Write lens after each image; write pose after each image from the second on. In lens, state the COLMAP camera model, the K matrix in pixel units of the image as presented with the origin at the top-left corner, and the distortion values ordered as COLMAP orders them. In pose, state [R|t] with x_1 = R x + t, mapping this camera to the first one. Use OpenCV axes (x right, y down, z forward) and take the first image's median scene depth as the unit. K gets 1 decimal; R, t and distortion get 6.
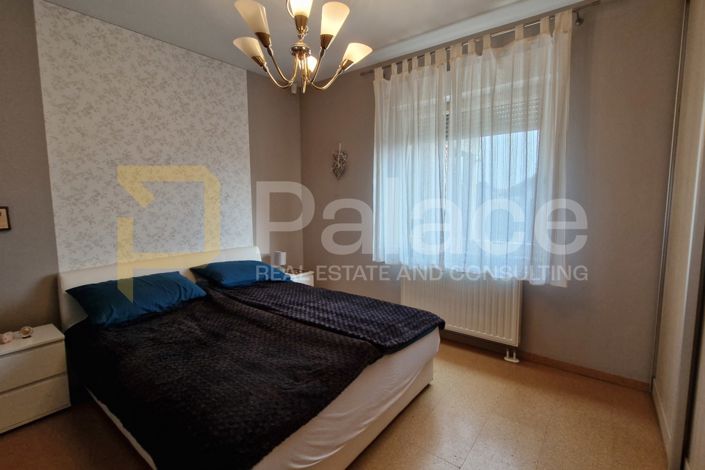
lens RADIAL K [[329.2, 0, 358.7], [0, 329.2, 231.2], [0, 0, 1]] dist [0.005787, 0.000221]
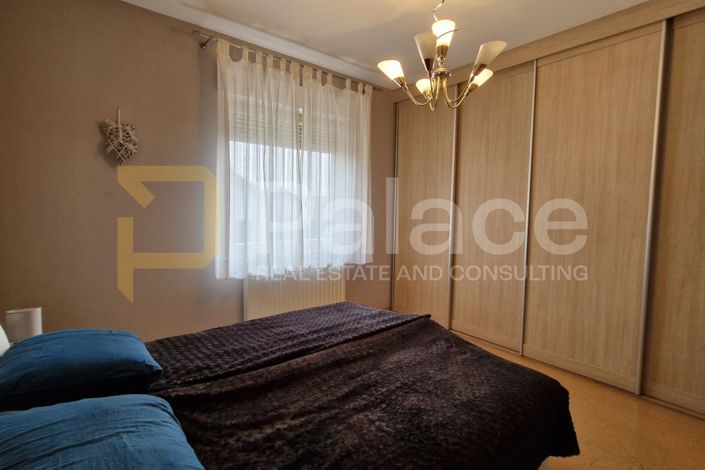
lens RADIAL K [[329.2, 0, 358.7], [0, 329.2, 231.2], [0, 0, 1]] dist [0.005787, 0.000221]
pose [[0.250532, -0.054625, 0.966566, -0.800432], [0.087071, 0.995632, 0.033699, -0.029930], [-0.964185, 0.075717, 0.254194, 0.604995]]
